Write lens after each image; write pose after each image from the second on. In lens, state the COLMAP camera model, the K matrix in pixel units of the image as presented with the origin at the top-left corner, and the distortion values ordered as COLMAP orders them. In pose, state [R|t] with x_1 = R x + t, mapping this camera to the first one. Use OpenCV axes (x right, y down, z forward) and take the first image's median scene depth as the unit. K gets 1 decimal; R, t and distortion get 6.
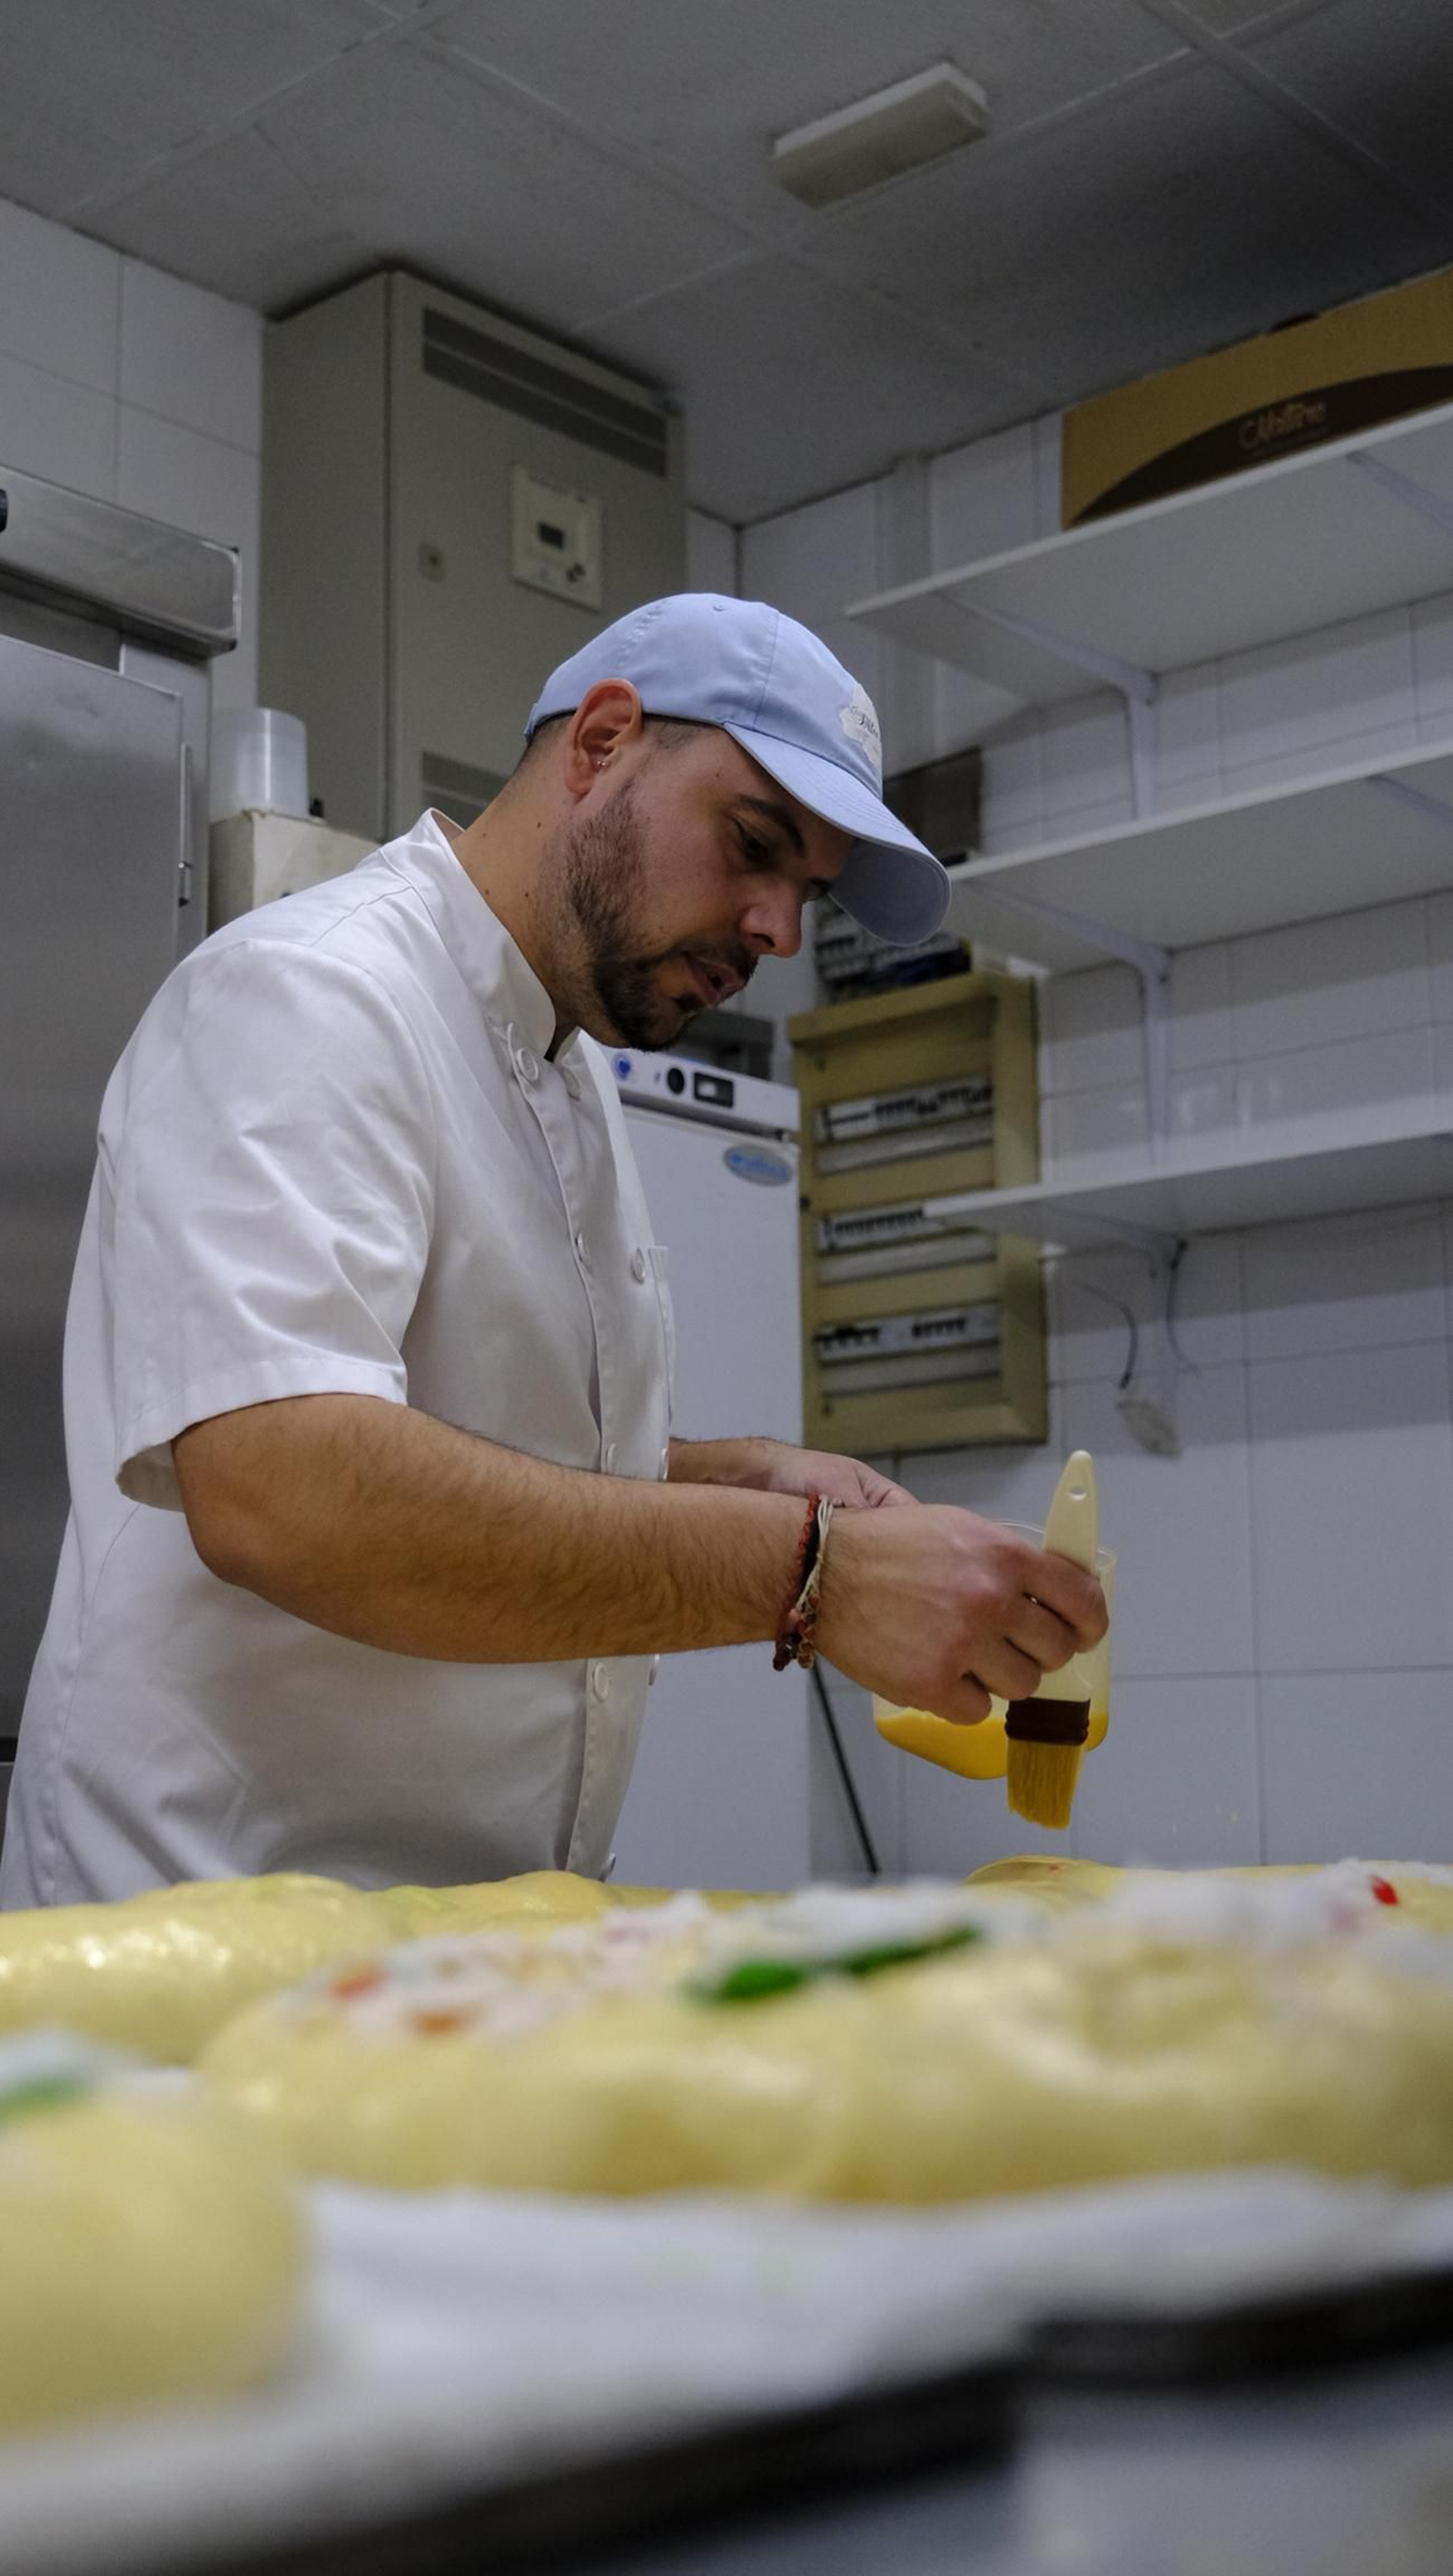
lens RADIAL K [[3015.6, 0, 726.5], [0, 3015.6, 1288.0], [0, 0, 1]] dist [-0.018608, -0.001880]
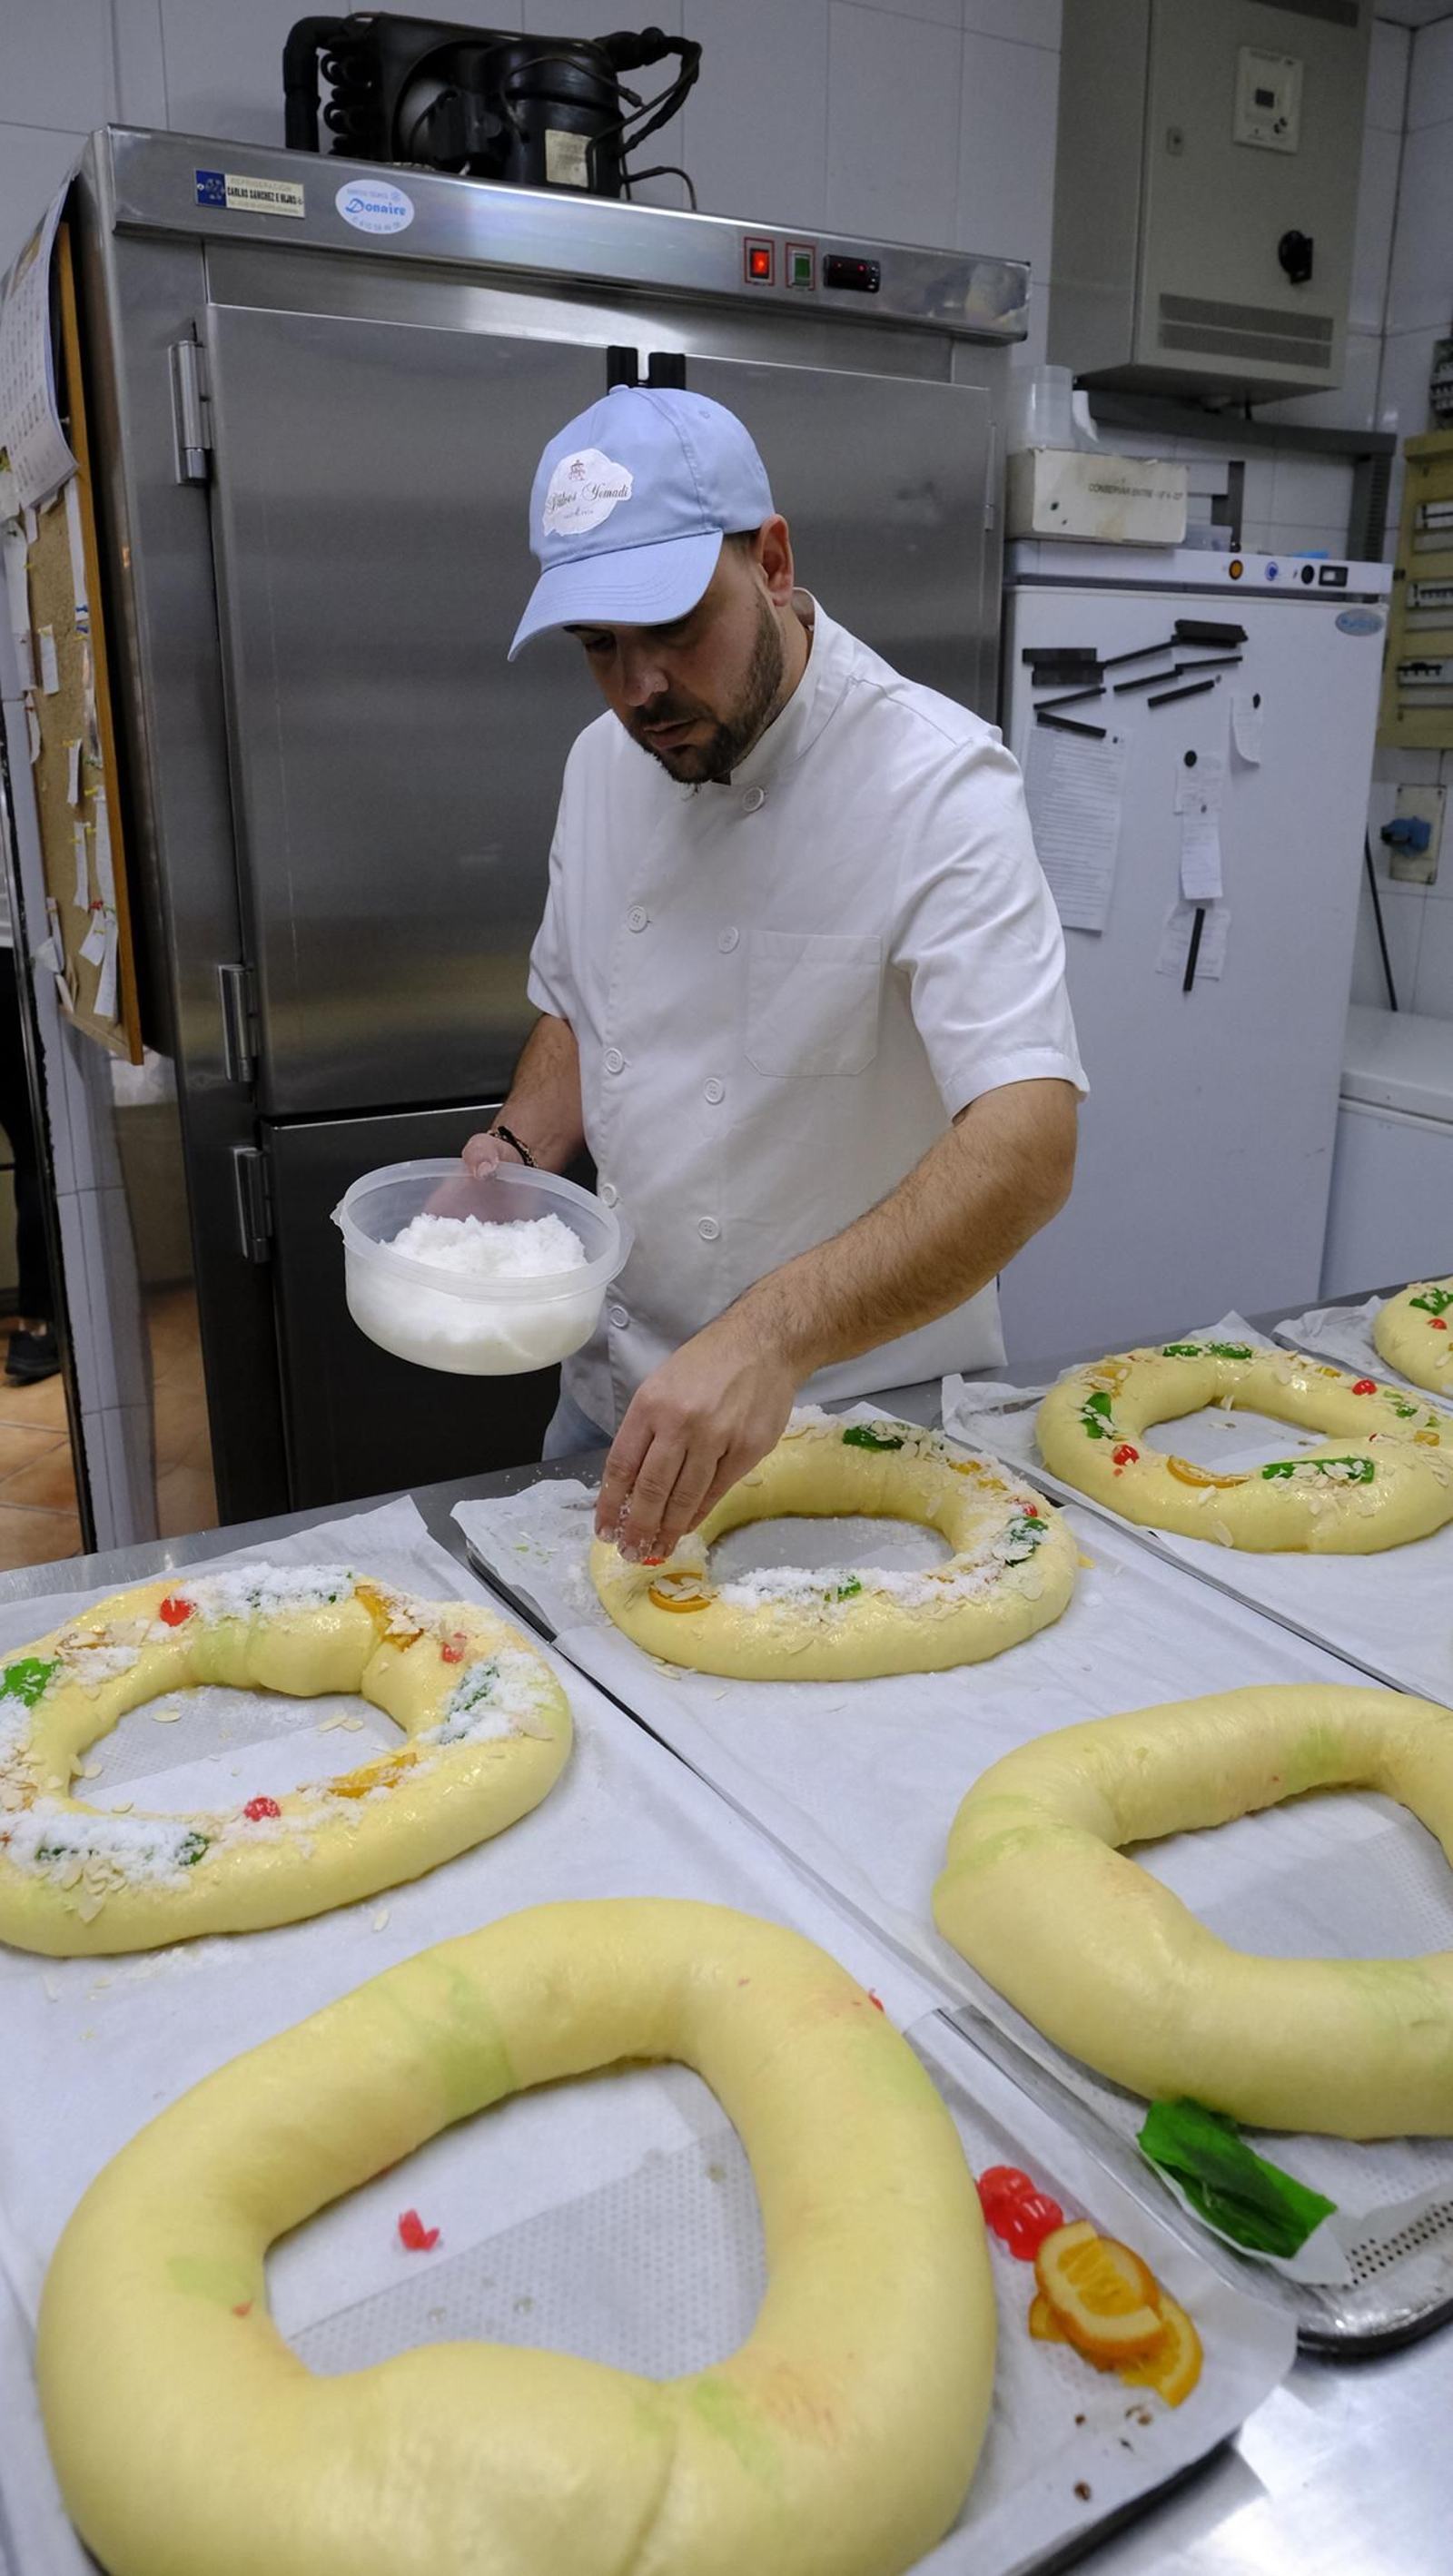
lens RADIAL K [[1751.2, 0, 730.4], [0, 1751.2, 1276.4], [0, 0, 1]] dist [-0.030937, 0.009686]
pose [[0.947020, 0.108512, -0.302287, 0.008968], [0.040816, 0.892903, 0.448394, -0.126851], [0.318569, -0.436977, 0.841169, -0.000841]]
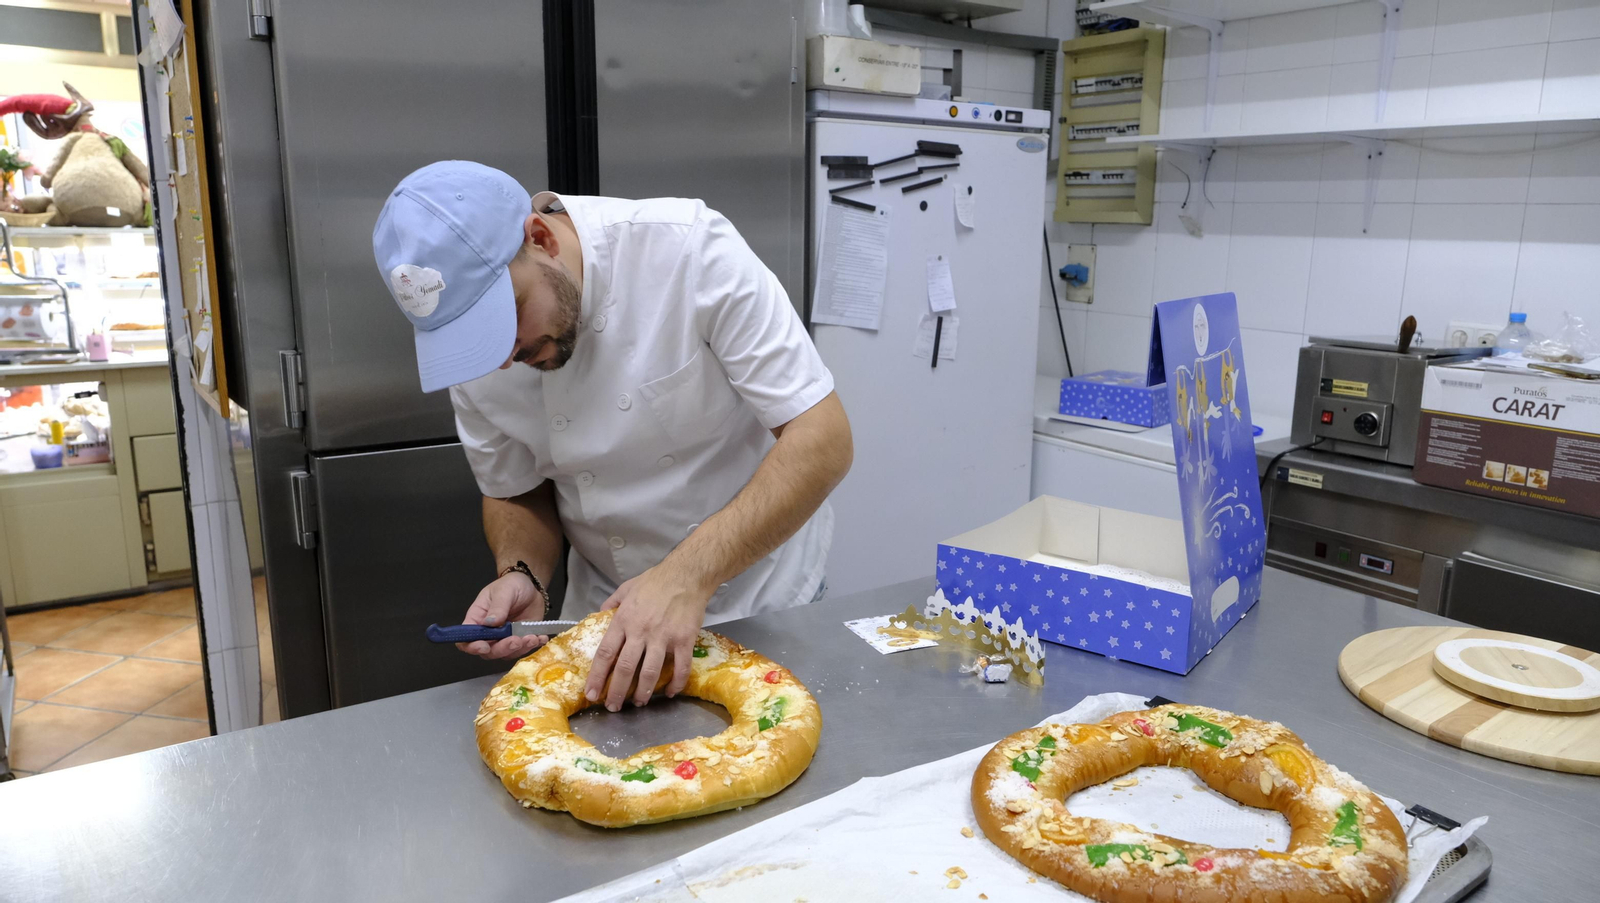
lens RADIAL K [[1087.6, 0, 811.9], [0, 1087.6, 452.8], [0, 0, 1]] dist [-0.030937, 0.009686]
pose [[0.973833, 0.069957, -0.216229, 0.038077], [0.015168, 0.929315, 0.368976, -0.114740], [0.226758, -0.362601, 0.903937, 0.029337]]
